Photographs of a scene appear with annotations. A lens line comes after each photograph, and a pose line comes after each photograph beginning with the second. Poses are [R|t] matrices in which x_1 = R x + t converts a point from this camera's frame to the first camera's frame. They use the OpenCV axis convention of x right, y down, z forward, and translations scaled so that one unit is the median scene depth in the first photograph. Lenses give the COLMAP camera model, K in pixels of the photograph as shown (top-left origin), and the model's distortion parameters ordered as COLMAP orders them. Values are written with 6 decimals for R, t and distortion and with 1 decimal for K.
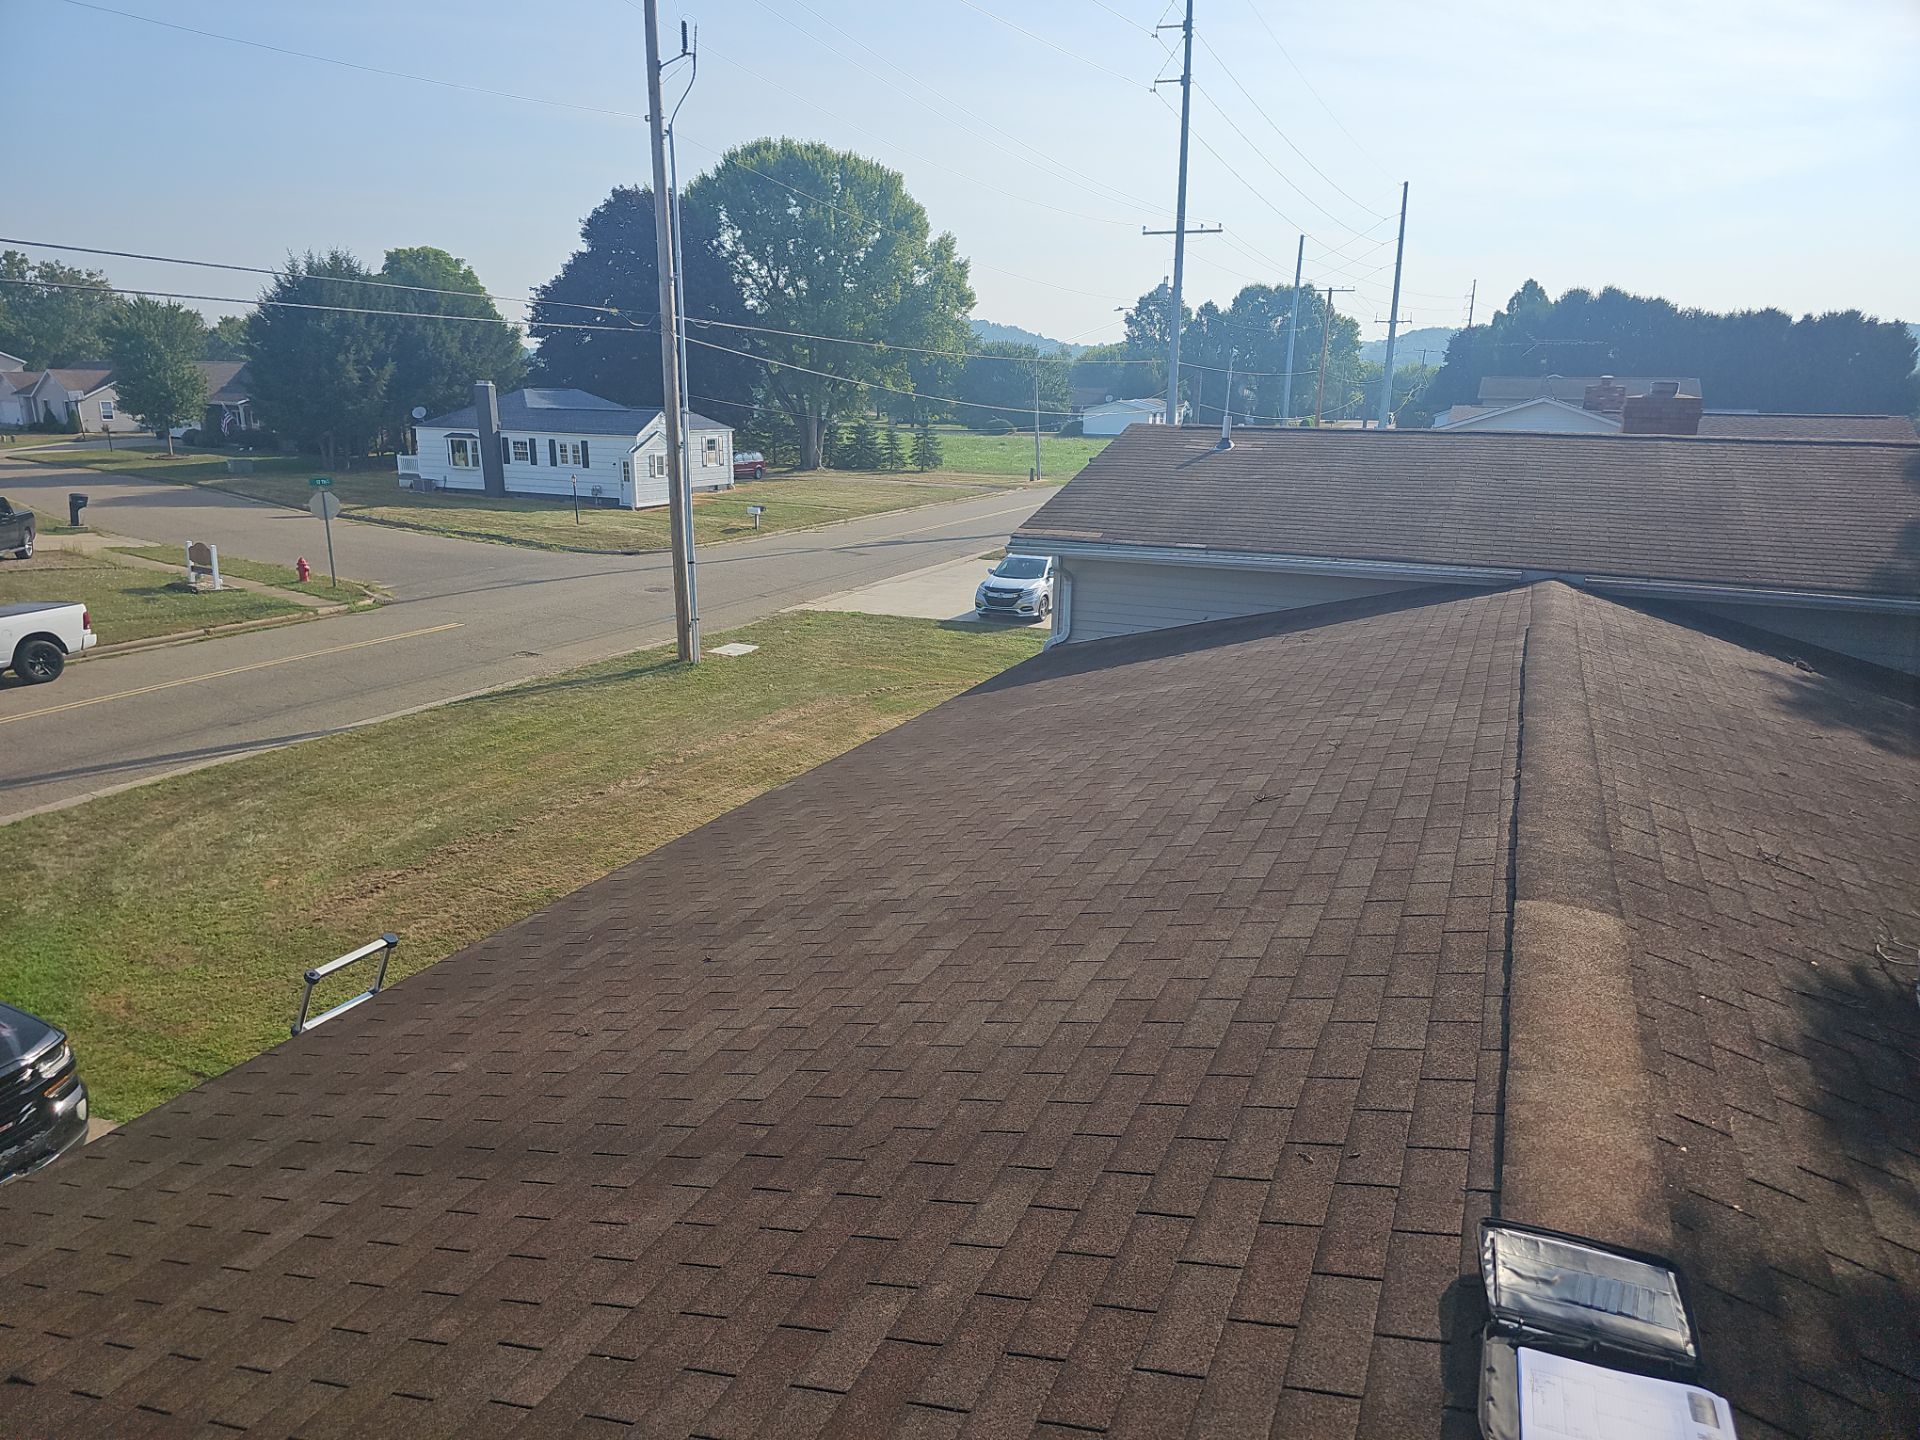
lens RADIAL K [[1315.5, 0, 984.3], [0, 1315.5, 754.8], [0, 0, 1]] dist [0.083592, -0.062407]
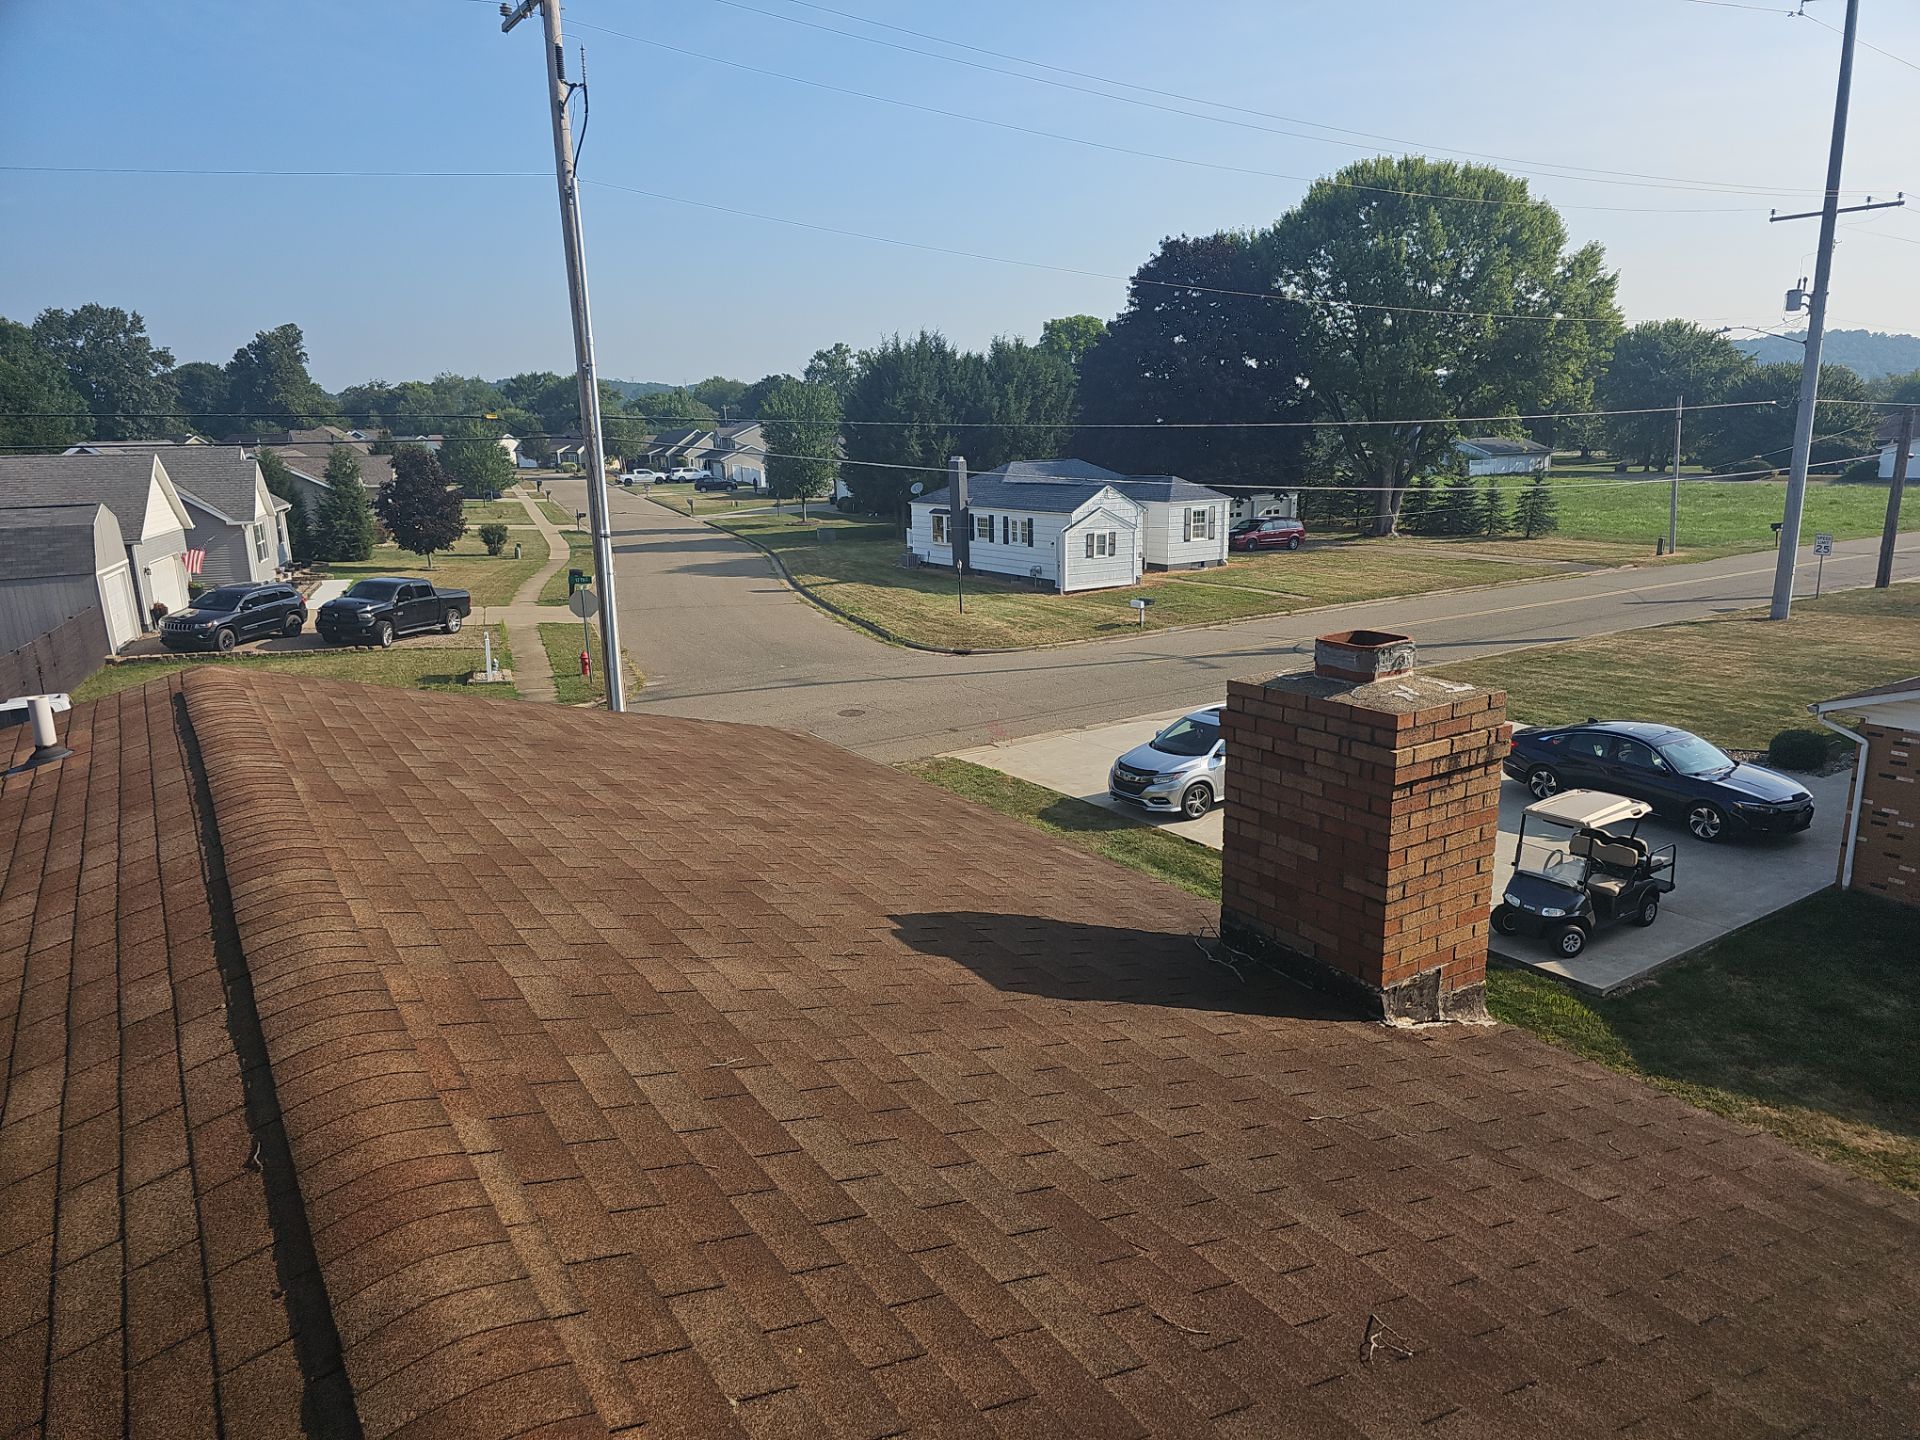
lens RADIAL K [[1315.5, 0, 993.9], [0, 1315.5, 761.0], [0, 0, 1]] dist [0.083592, -0.062407]
pose [[0.842451, 0.104607, -0.528520, 0.177750], [-0.116419, 0.993139, 0.010998, -0.071102], [0.526045, 0.052265, 0.848849, 0.201965]]
